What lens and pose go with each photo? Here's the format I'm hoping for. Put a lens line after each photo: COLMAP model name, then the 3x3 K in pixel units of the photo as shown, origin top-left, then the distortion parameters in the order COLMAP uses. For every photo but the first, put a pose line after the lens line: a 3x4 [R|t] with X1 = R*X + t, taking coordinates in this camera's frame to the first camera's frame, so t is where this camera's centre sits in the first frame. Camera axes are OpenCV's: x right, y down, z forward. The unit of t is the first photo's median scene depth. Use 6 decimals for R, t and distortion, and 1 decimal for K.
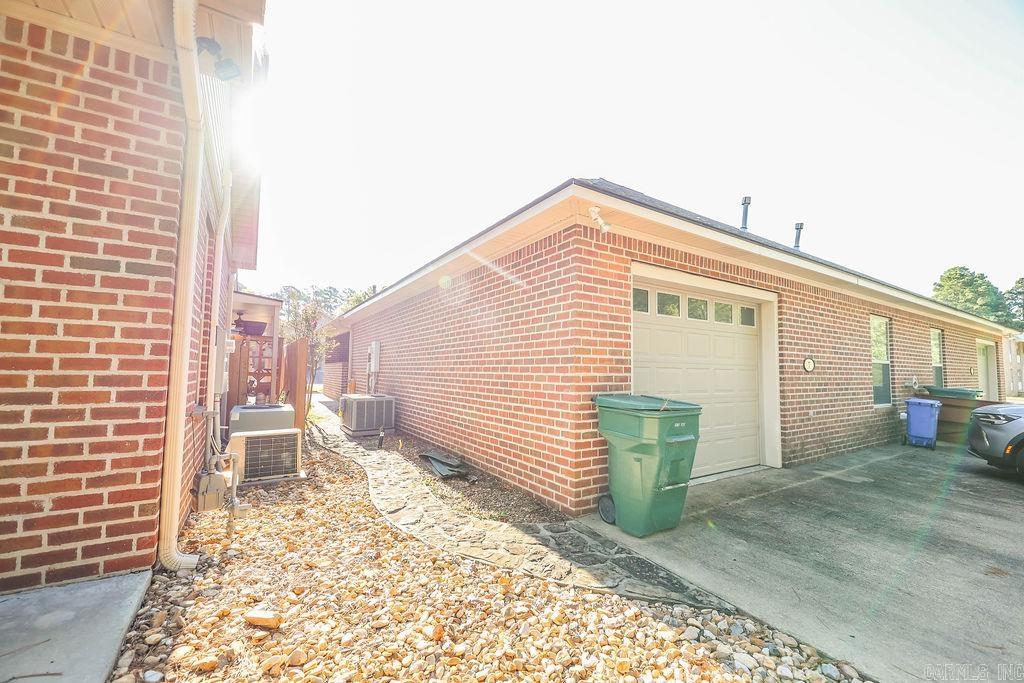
lens RADIAL K [[415.6, 0, 513.1], [0, 415.6, 342.7], [0, 0, 1]] dist [-0.006255, -0.001109]
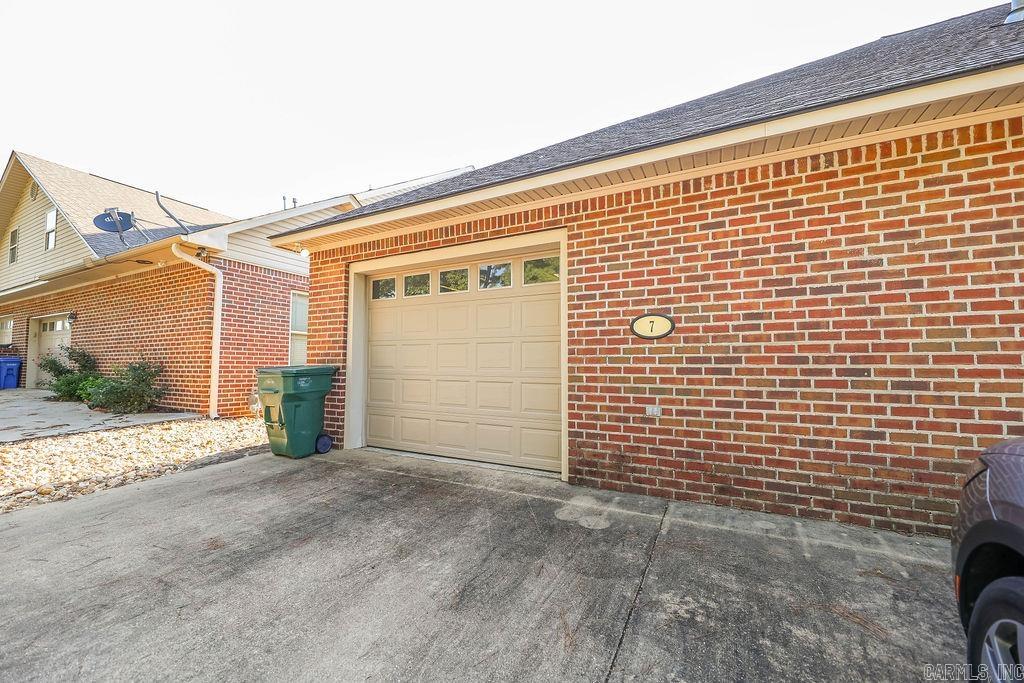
lens RADIAL K [[415.6, 0, 511.4], [0, 415.6, 347.0], [0, 0, 1]] dist [-0.006255, -0.001109]
pose [[0.485116, -0.055262, -0.872702, 1.725857], [0.055063, 0.997951, -0.032585, 0.138655], [0.872715, -0.032246, 0.487165, 0.845694]]
